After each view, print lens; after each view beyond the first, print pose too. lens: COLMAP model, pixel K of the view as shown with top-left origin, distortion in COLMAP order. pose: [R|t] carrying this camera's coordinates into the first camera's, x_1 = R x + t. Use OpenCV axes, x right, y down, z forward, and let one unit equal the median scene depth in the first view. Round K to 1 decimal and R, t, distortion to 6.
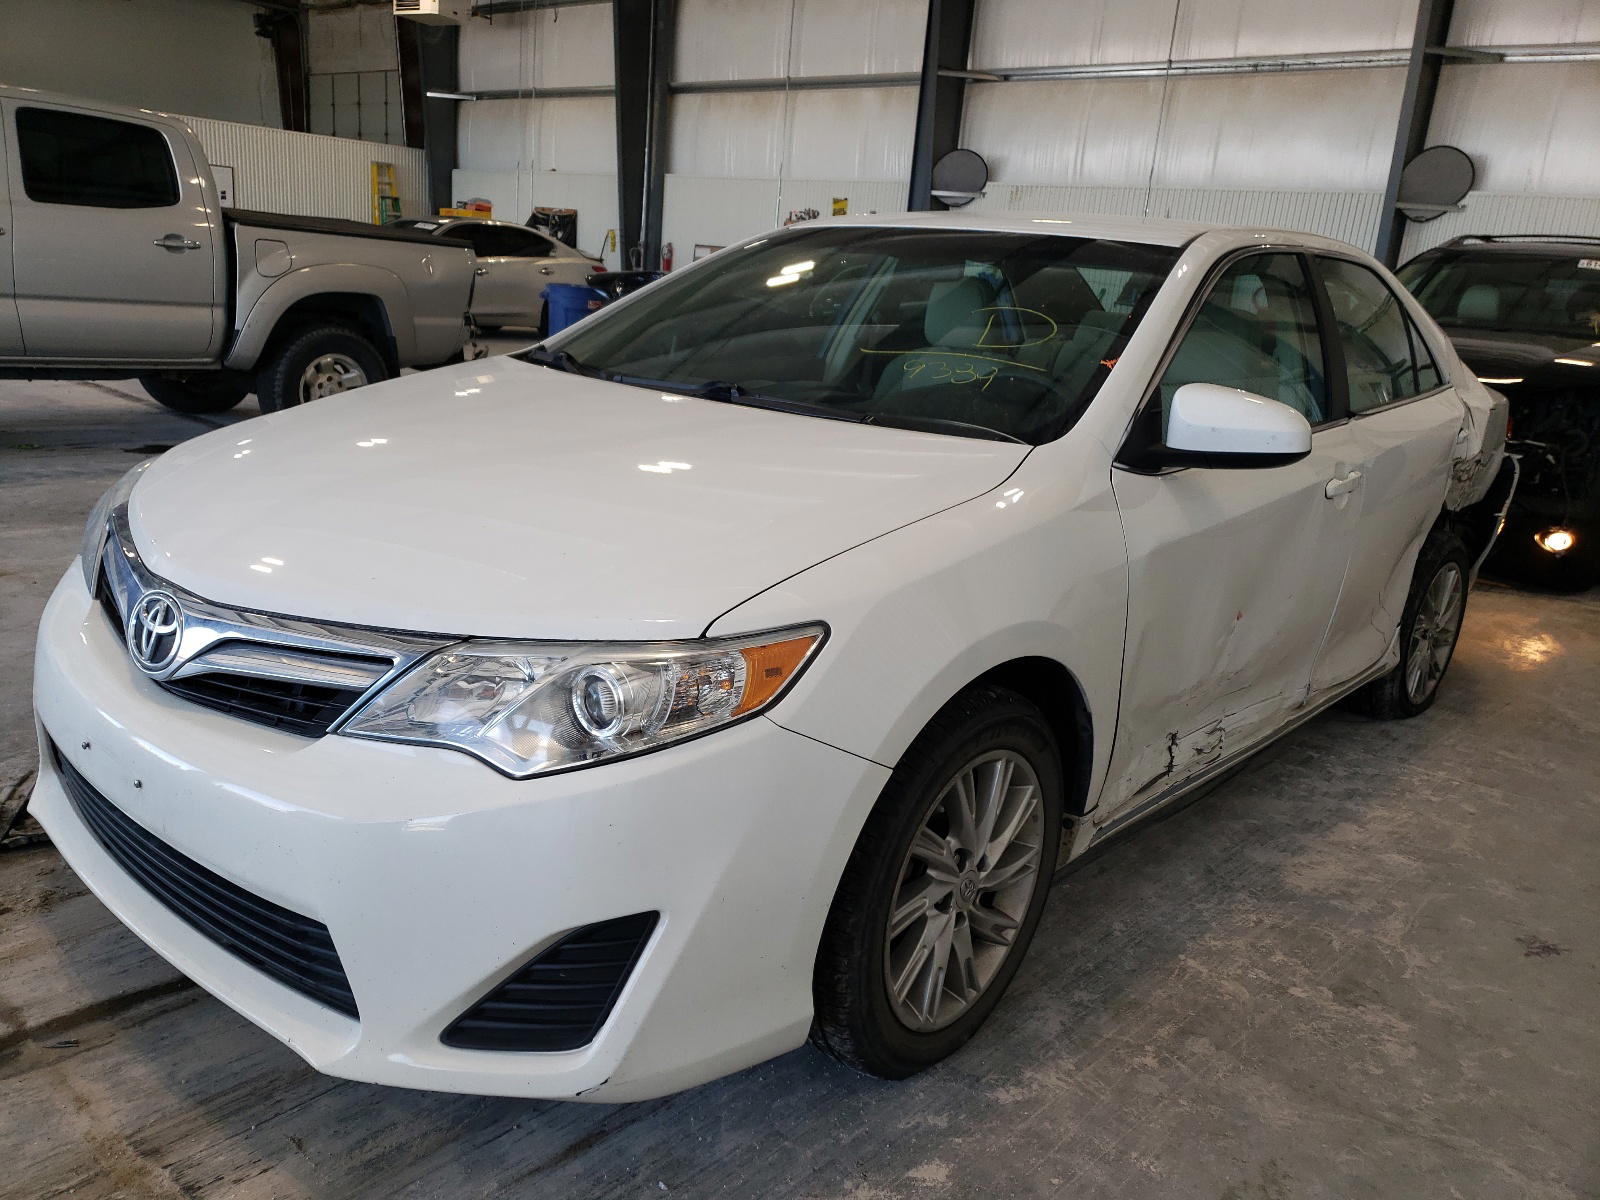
lens RADIAL K [[1218.0, 0, 800.0], [0, 1218.0, 600.0], [0, 0, 1]] dist [0.002637, -0.002760]
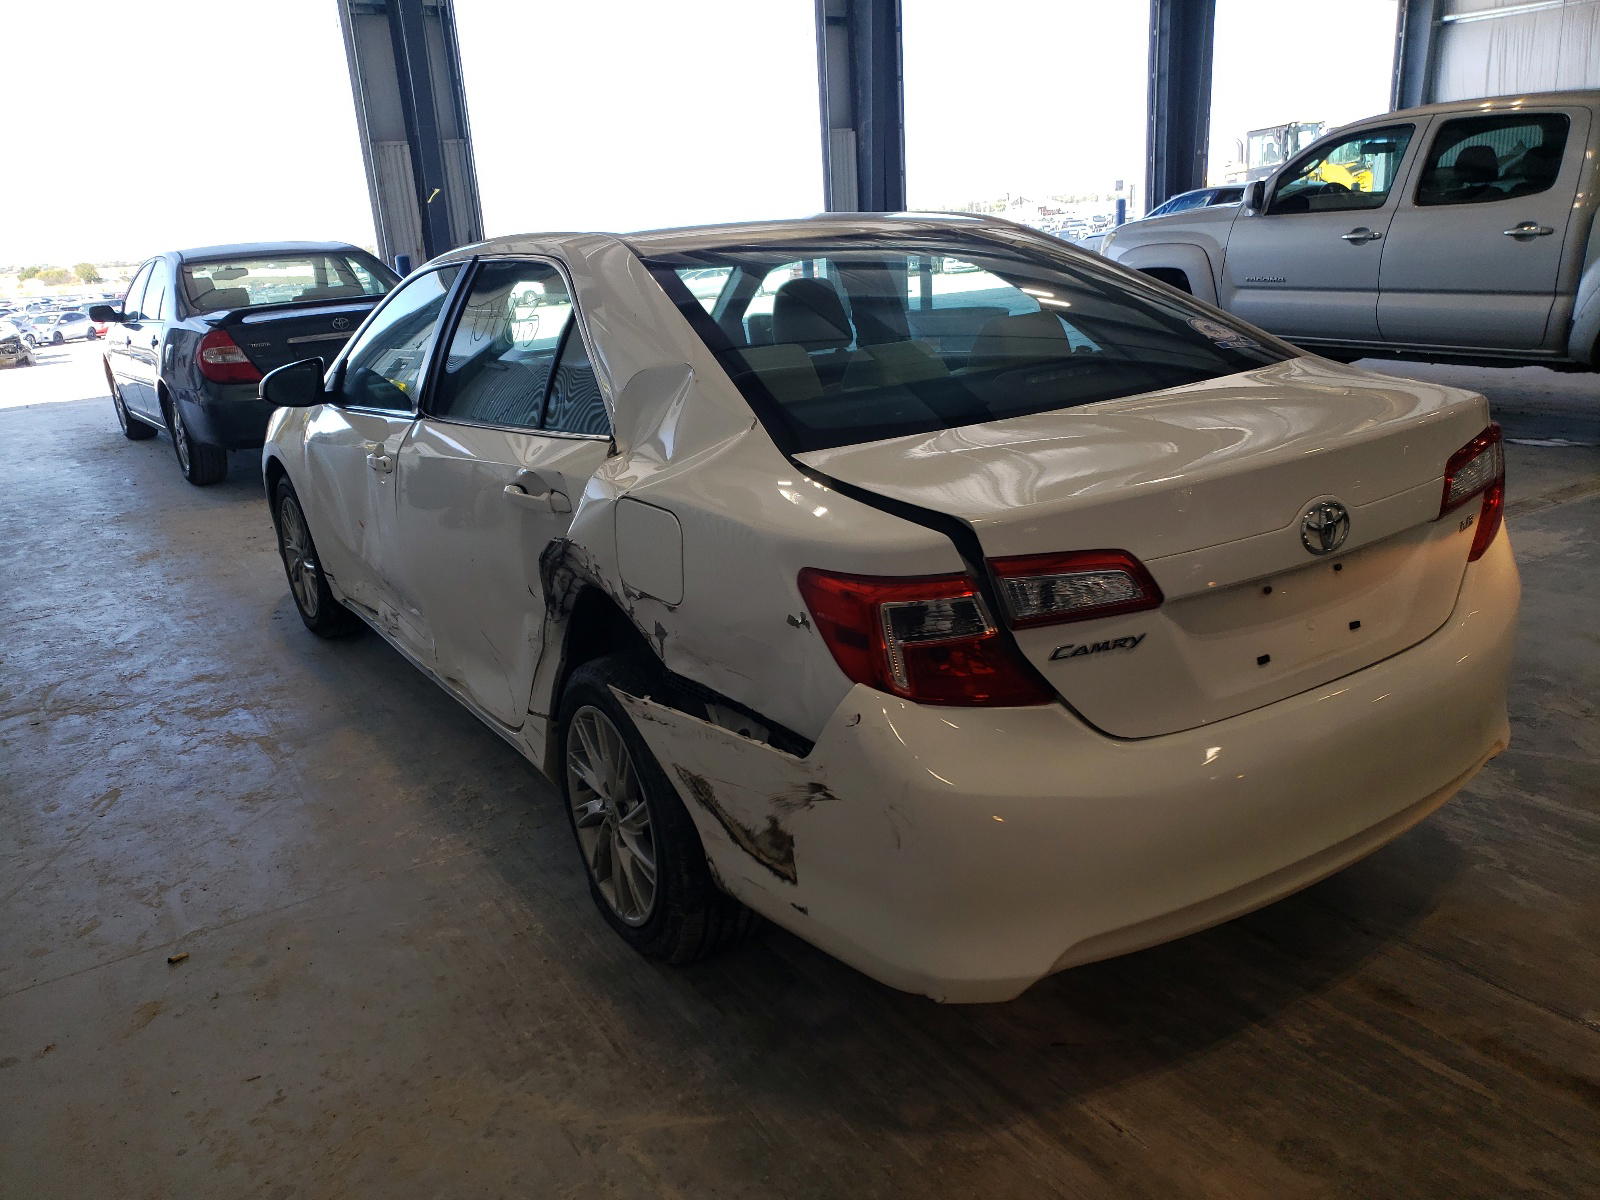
lens RADIAL K [[1218.0, 0, 800.0], [0, 1218.0, 600.0], [0, 0, 1]] dist [0.002637, -0.002760]
pose [[-0.286693, 0.224562, -0.931332, 0.716599], [-0.206681, 0.934750, 0.289009, -0.192732], [0.935463, 0.275345, -0.221573, 0.815650]]
